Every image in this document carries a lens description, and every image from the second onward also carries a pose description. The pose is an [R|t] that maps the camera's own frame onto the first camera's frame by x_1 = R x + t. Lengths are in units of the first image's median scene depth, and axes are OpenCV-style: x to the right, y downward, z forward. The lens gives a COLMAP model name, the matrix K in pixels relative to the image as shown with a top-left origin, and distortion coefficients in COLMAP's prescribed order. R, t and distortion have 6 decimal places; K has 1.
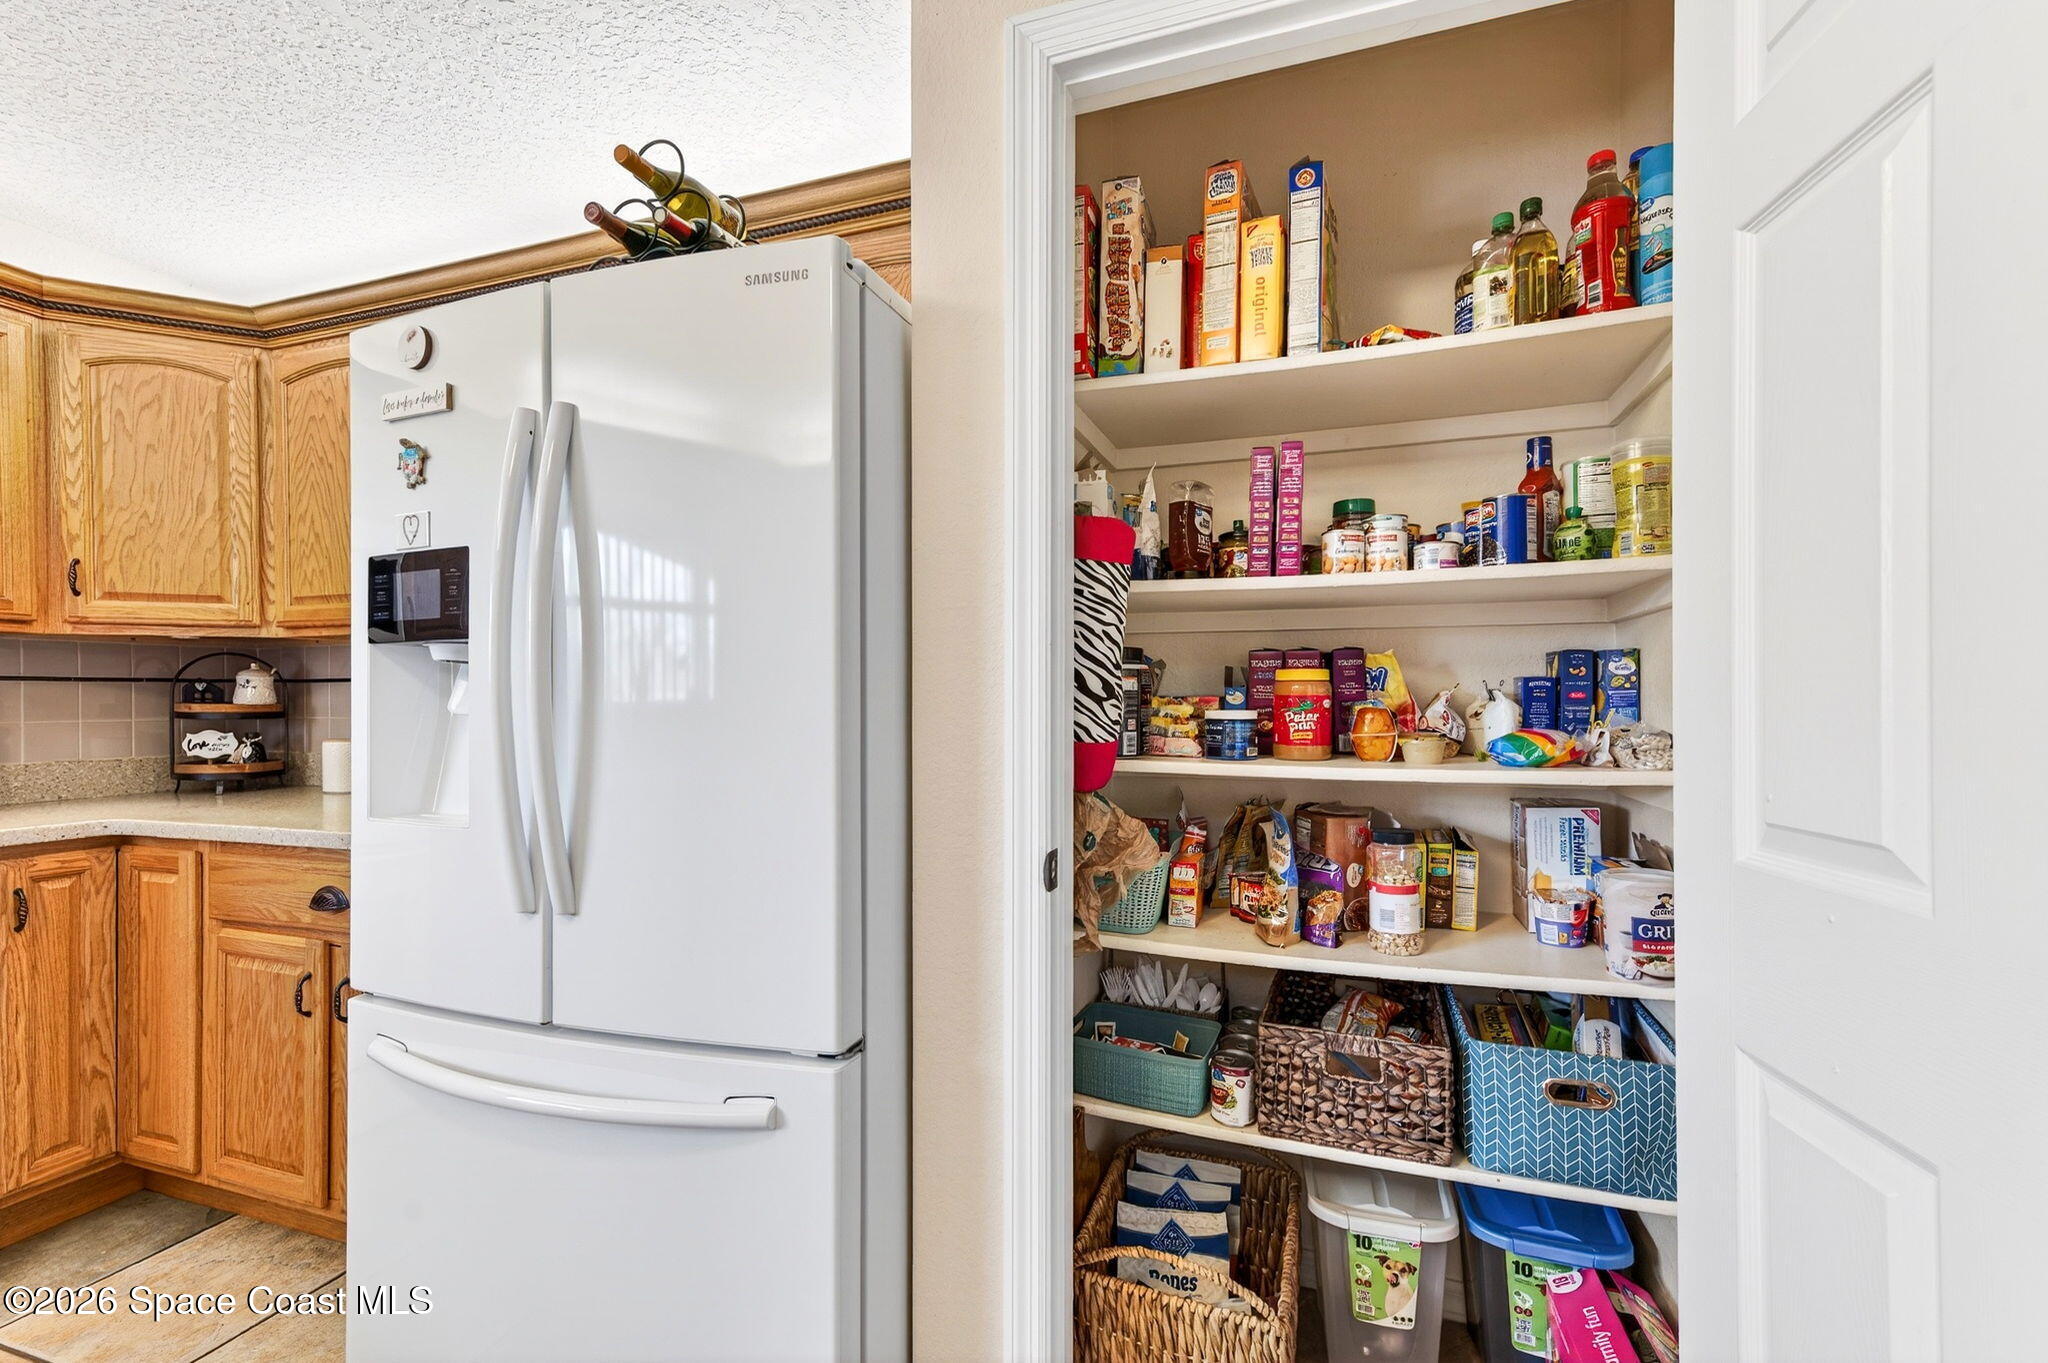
lens RADIAL K [[890.7, 0, 1035.6], [0, 890.7, 698.2], [0, 0, 1]] dist [0.012726, 0.000020]
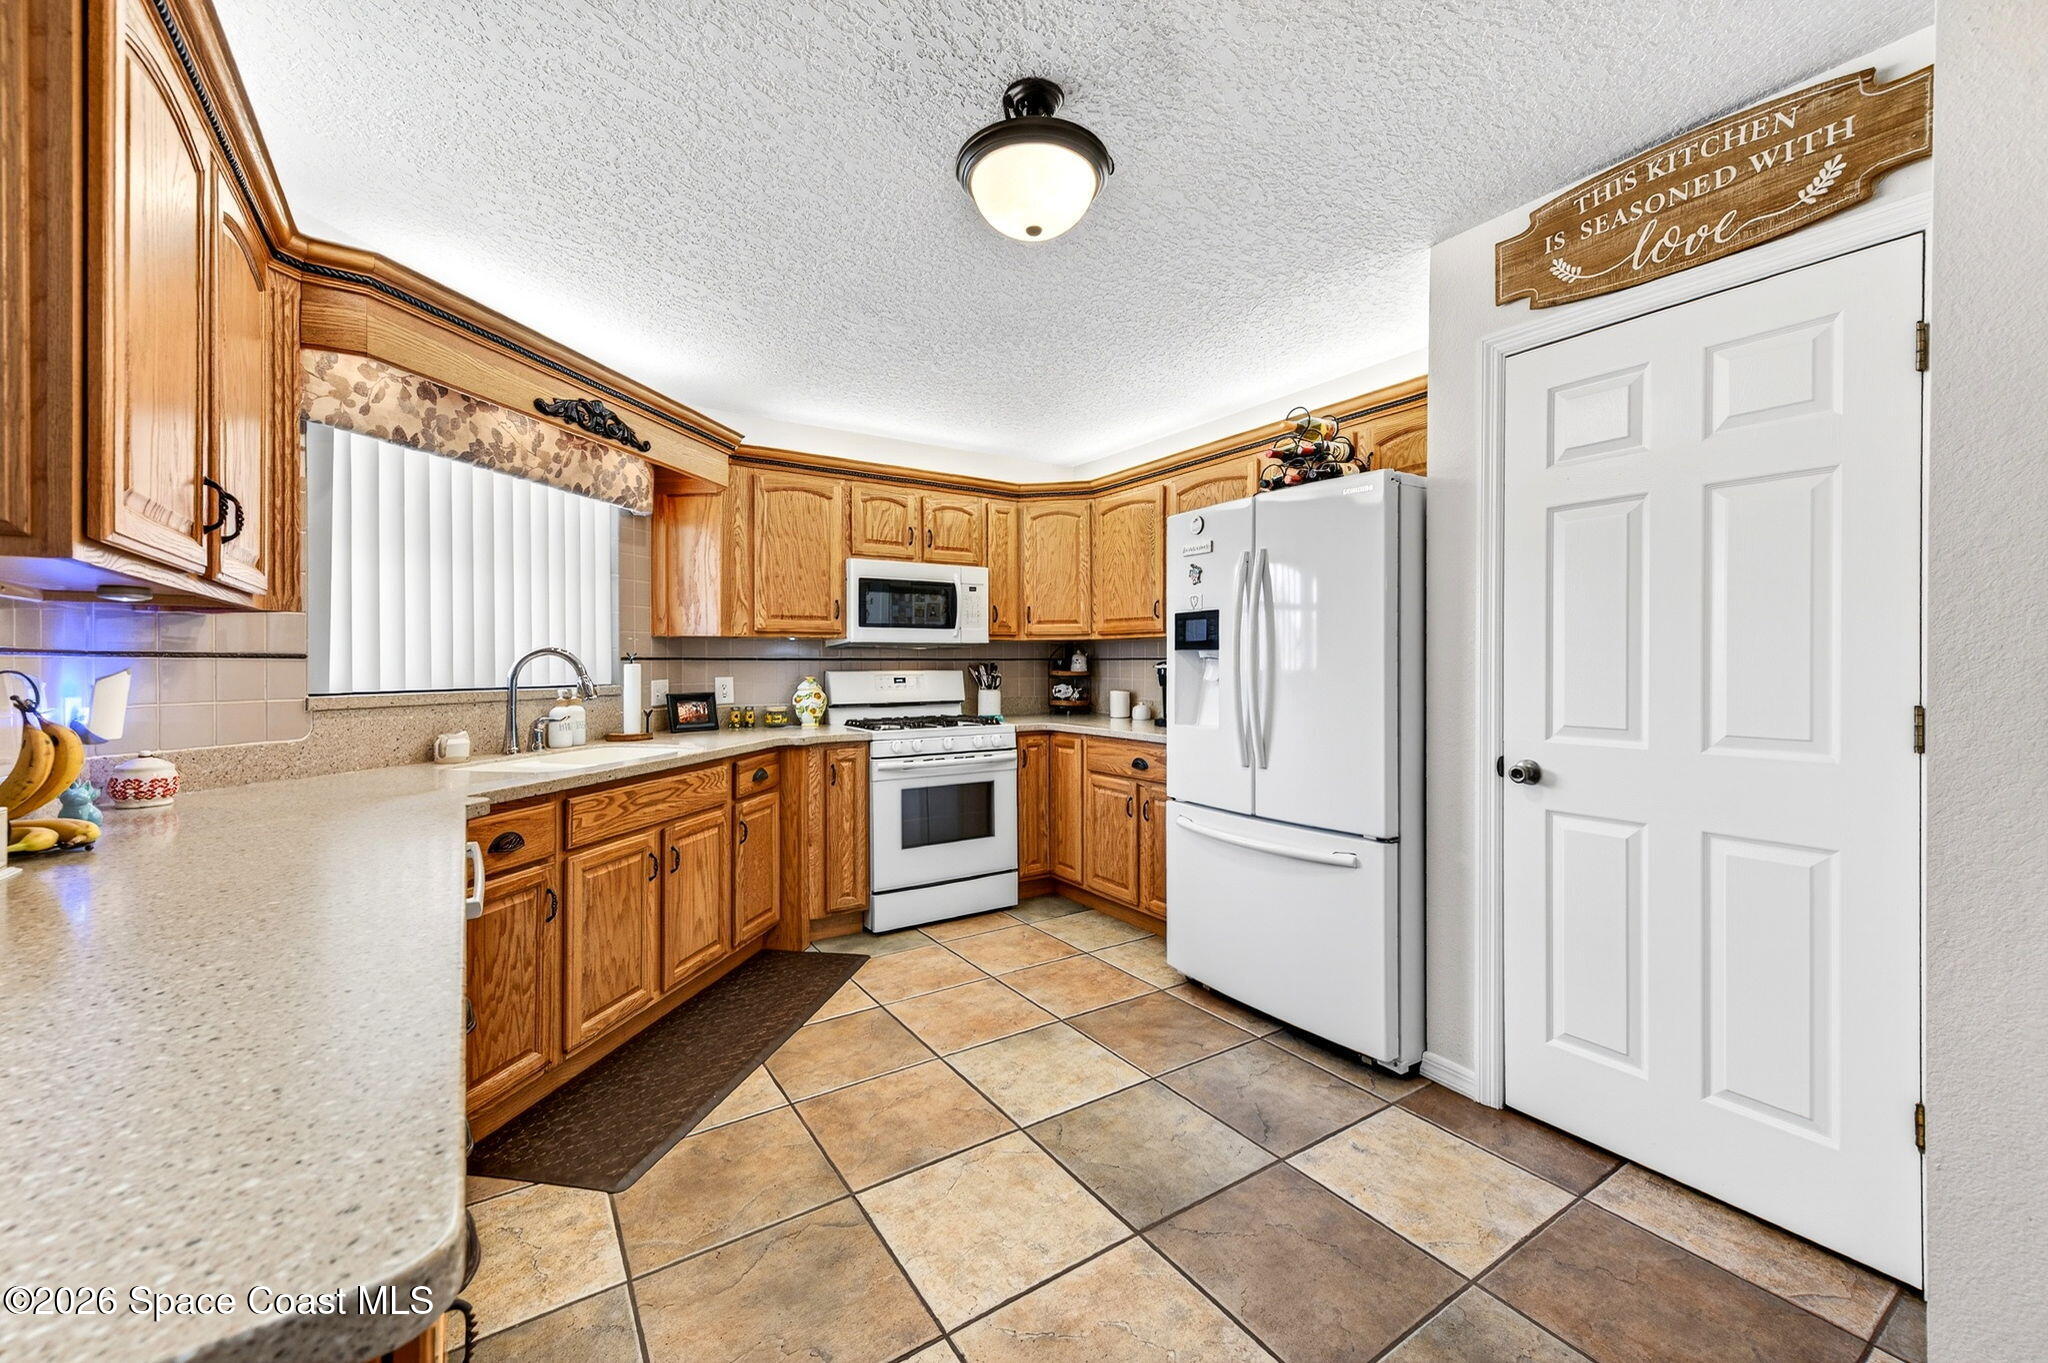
lens RADIAL K [[800.6, 0, 1033.0], [0, 800.6, 665.3], [0, 0, 1]] dist [0.008431, -0.000170]
pose [[0.797298, 0.005578, -0.603560, 0.161222], [-0.001606, 0.999973, 0.007120, -0.025907], [0.603584, -0.004707, 0.797286, -0.641331]]
